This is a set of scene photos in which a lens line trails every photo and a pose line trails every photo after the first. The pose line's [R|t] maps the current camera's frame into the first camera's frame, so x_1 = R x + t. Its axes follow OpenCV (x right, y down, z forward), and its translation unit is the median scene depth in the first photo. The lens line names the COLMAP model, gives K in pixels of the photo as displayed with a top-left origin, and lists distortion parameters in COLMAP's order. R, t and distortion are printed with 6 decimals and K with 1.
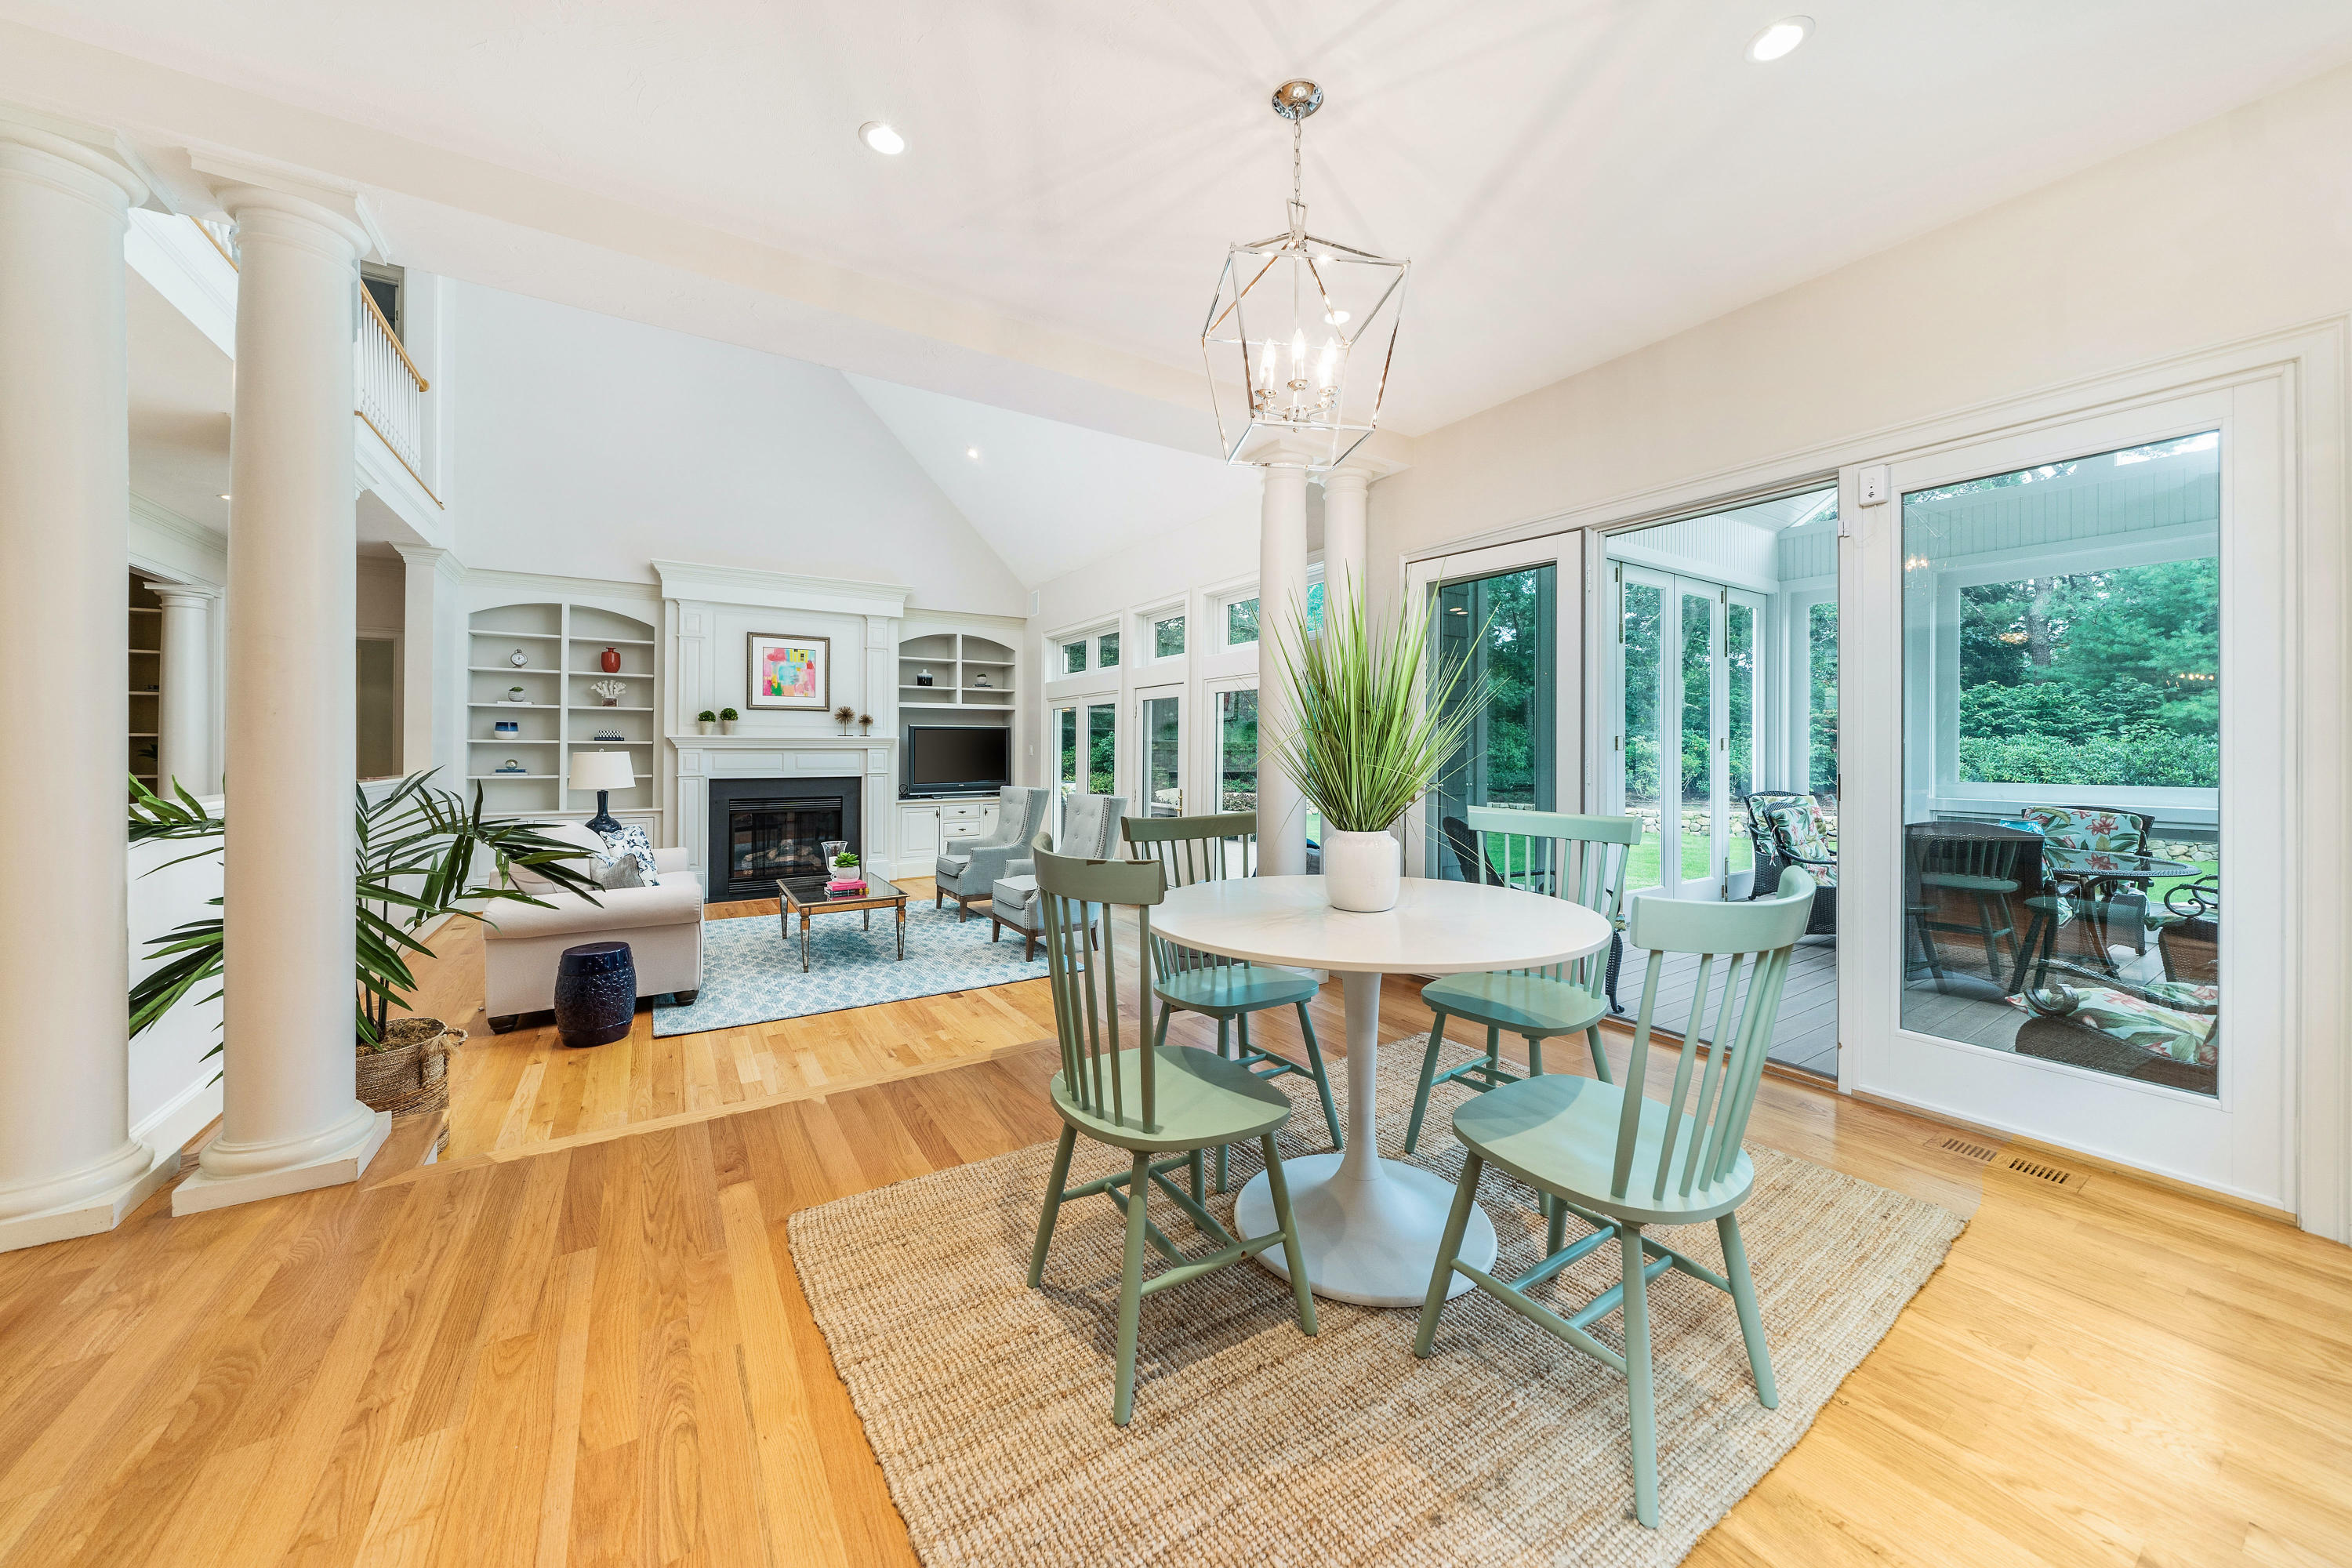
lens RADIAL K [[815.0, 0, 1177.0], [0, 815.0, 740.1], [0, 0, 1]] dist [-0.001292, -0.000184]
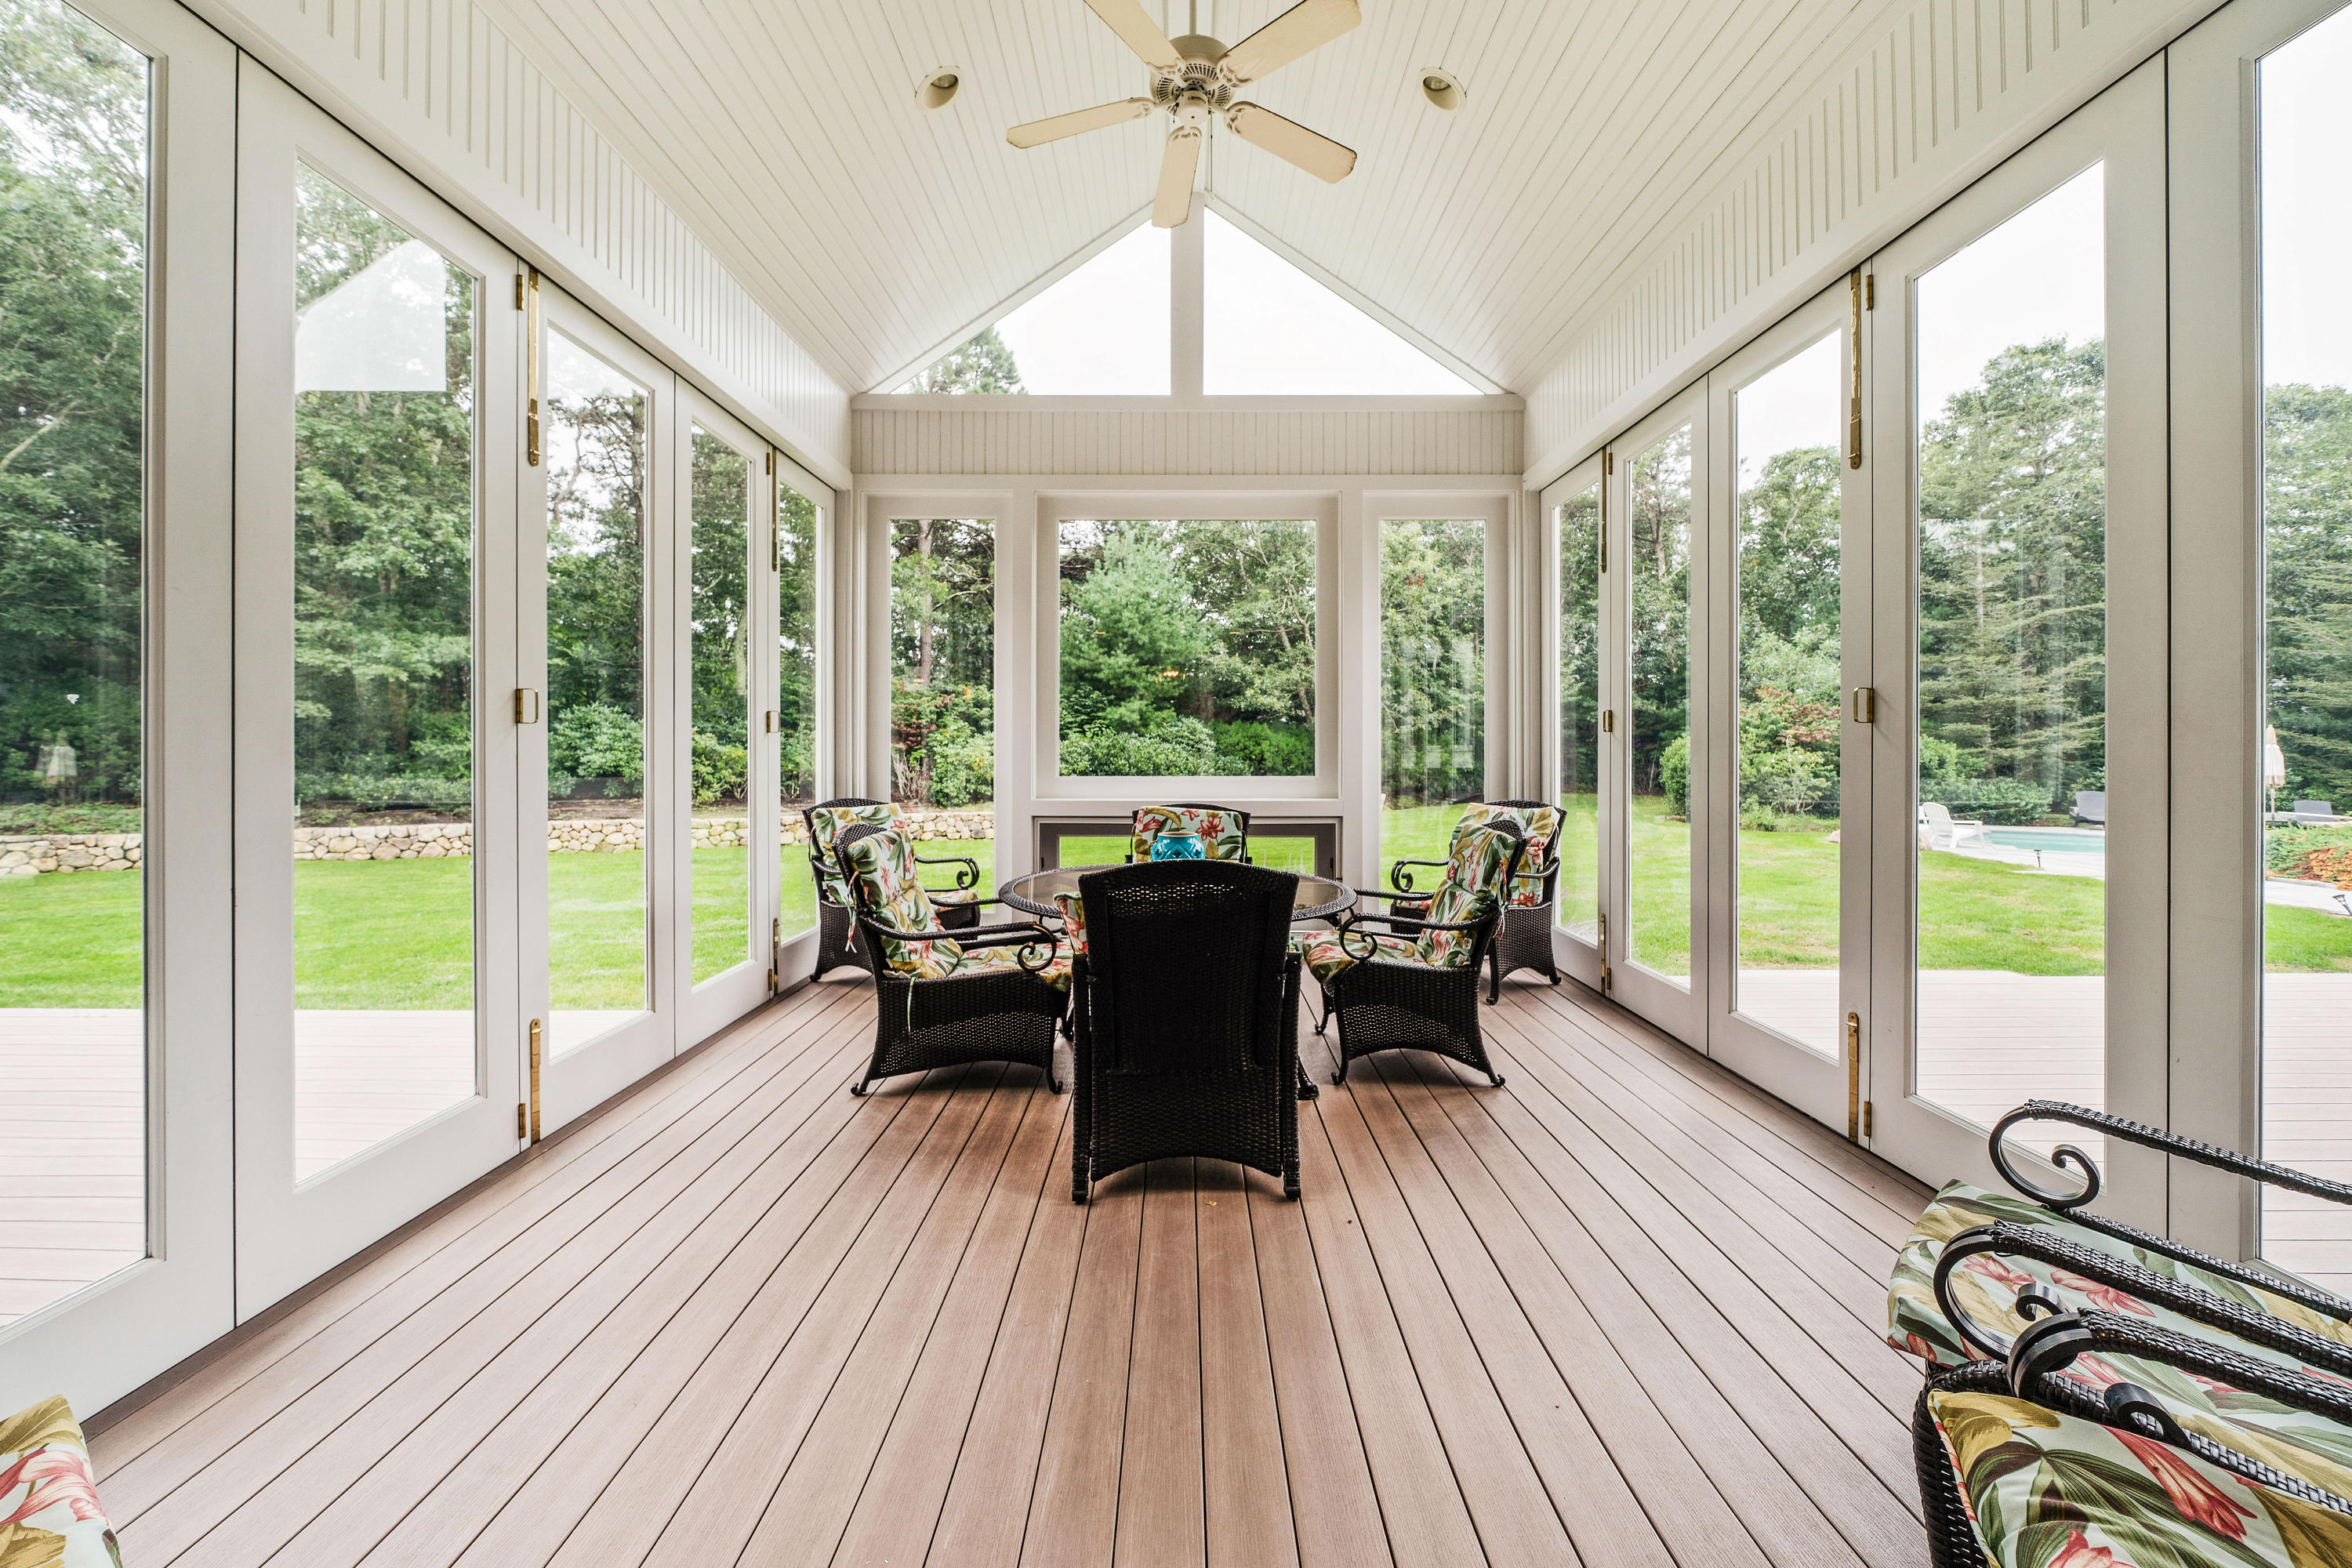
lens RADIAL K [[873.4, 0, 1182.9], [0, 873.4, 755.6], [0, 0, 1]] dist [0.000777, 0.000065]
pose [[0.531046, -0.009788, 0.847286, 0.306047], [-0.005748, 0.999869, 0.015154, 0.017820], [-0.847323, -0.012918, 0.530920, 0.430854]]
